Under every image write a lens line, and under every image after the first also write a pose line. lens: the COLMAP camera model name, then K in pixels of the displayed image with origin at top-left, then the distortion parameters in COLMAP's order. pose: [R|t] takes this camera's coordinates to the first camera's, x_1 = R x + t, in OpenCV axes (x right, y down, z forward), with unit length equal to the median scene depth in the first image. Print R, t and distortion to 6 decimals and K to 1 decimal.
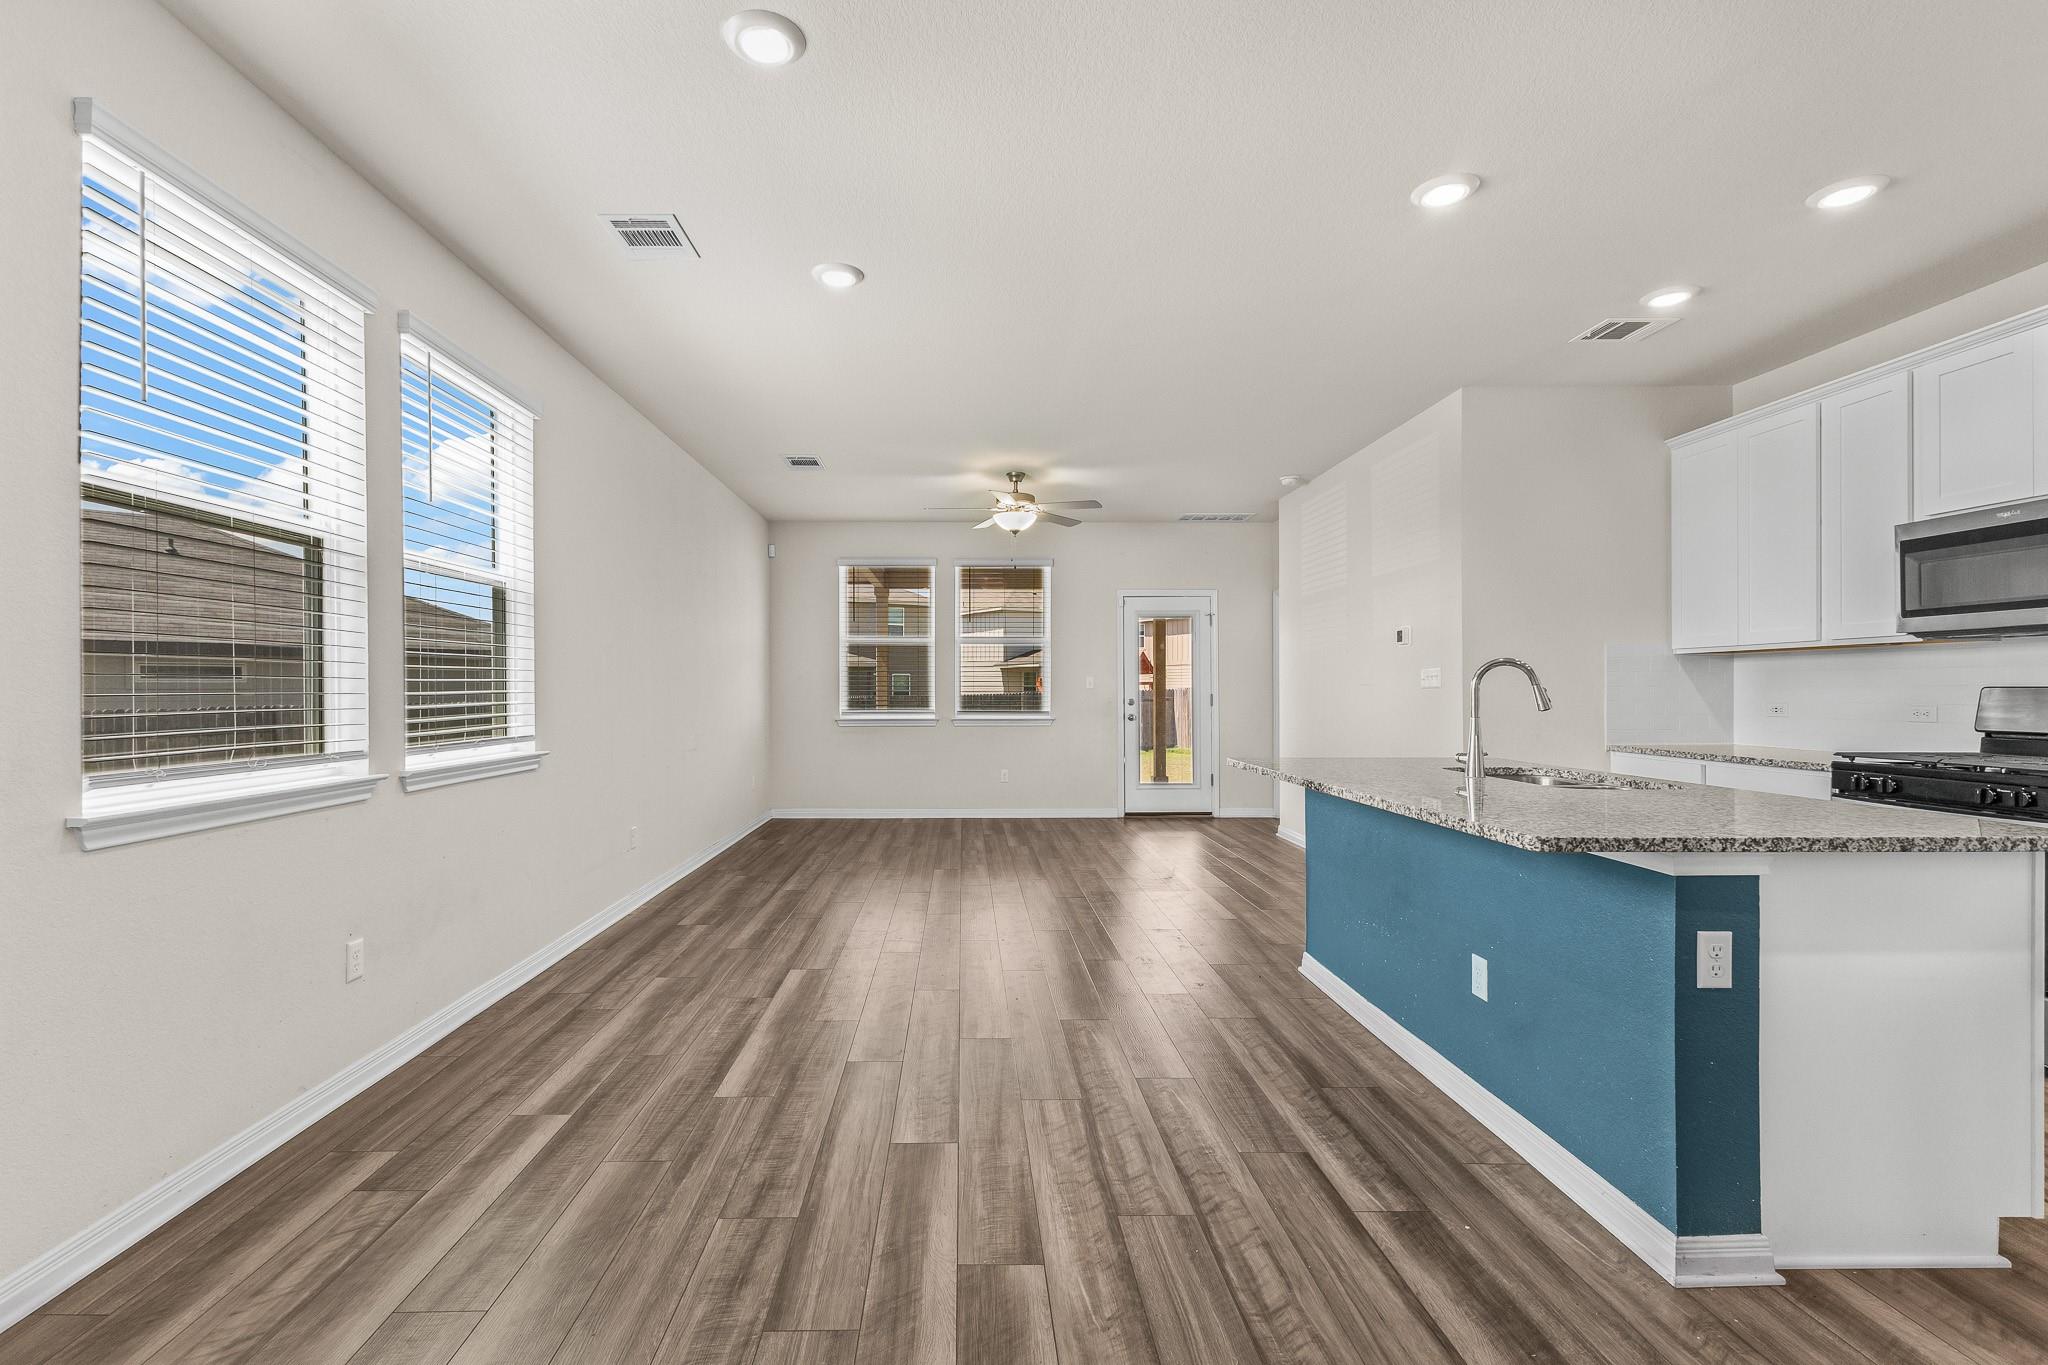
lens RADIAL K [[899.0, 0, 981.3], [0, 899.0, 686.2], [0, 0, 1]] dist [0.012373, -0.002690]
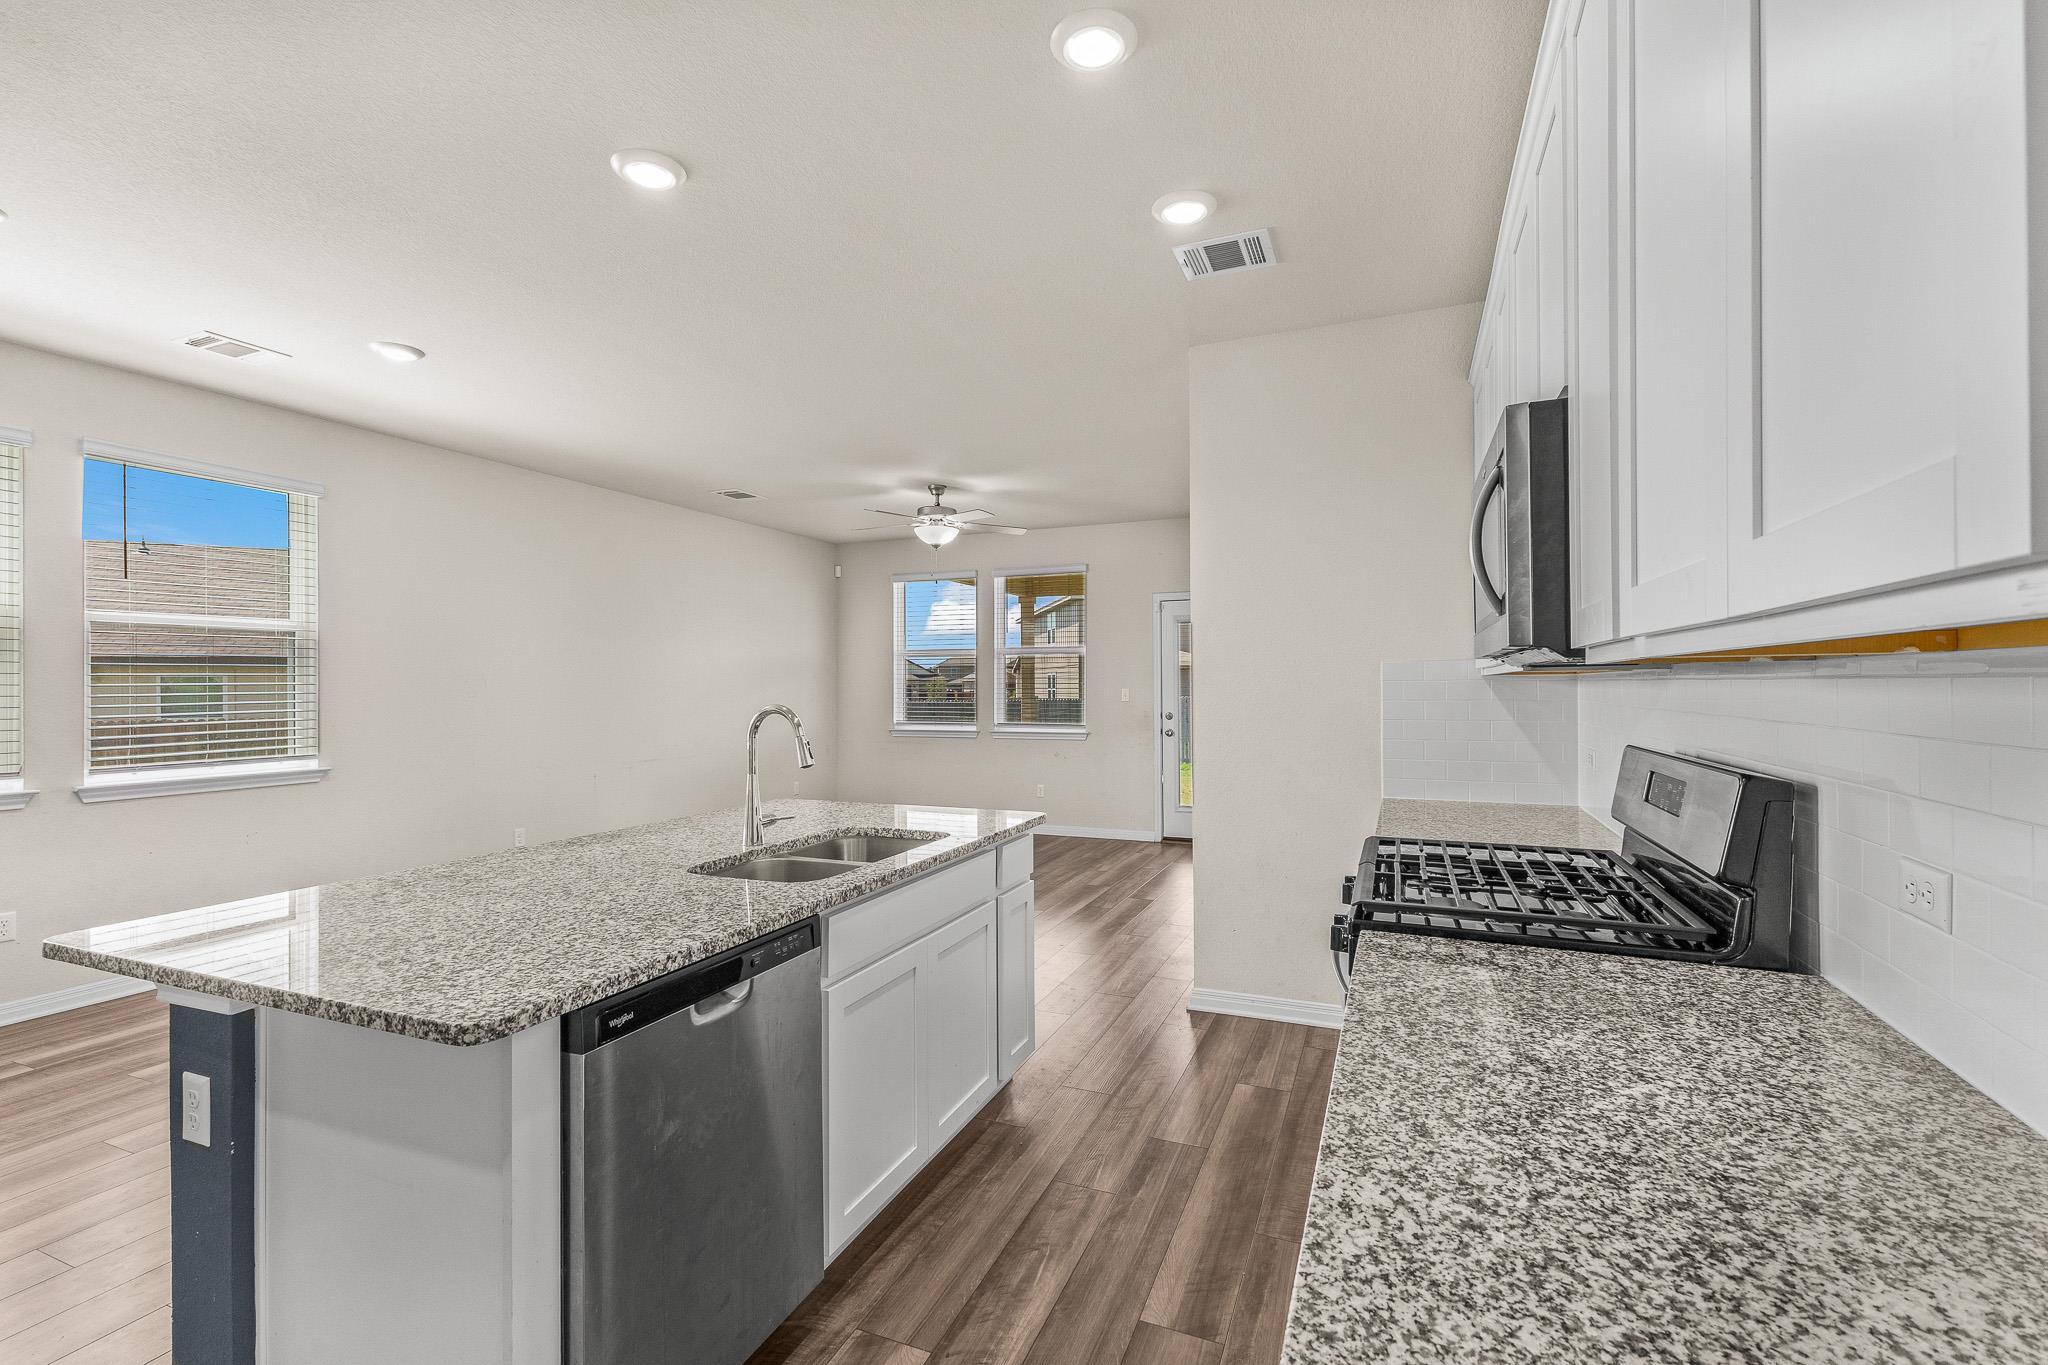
lens RADIAL K [[899.0, 0, 1065.7], [0, 899.0, 659.9], [0, 0, 1]] dist [0.012373, -0.002690]
pose [[0.915738, -0.012546, -0.401580, 0.597176], [0.004429, 0.999767, -0.021135, -0.028139], [0.401751, 0.017576, 0.915580, 0.173985]]
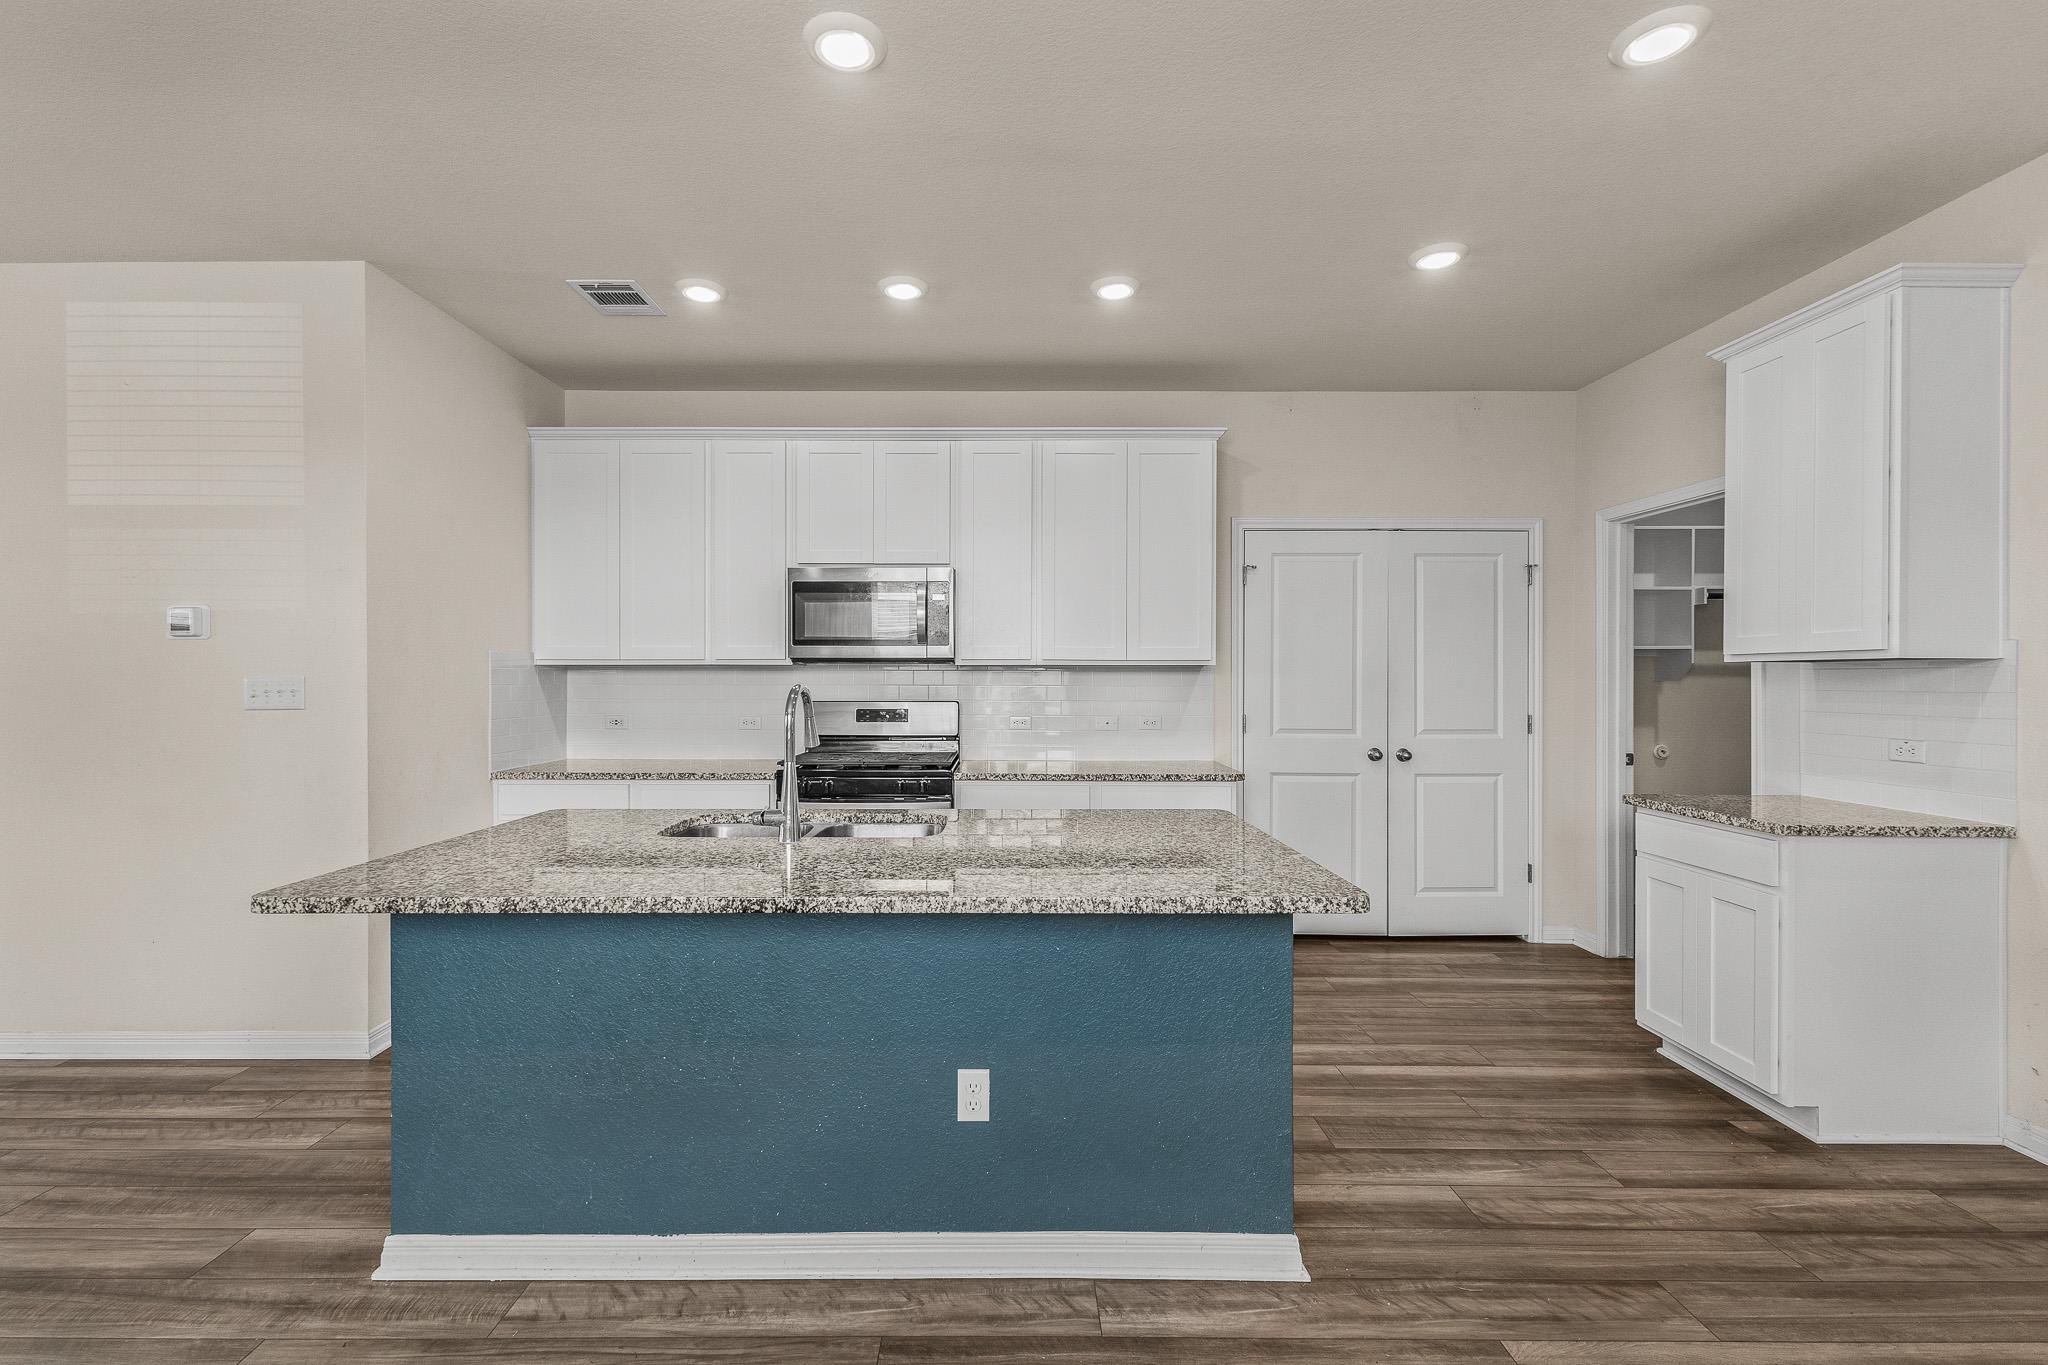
lens RADIAL K [[899.0, 0, 986.3], [0, 899.0, 675.2], [0, 0, 1]] dist [0.012373, -0.002690]
pose [[0.023492, 0.008558, 0.999687, -0.099921], [-0.007643, 0.999936, -0.008380, -0.016012], [-0.999695, -0.007444, 0.023556, 0.407980]]
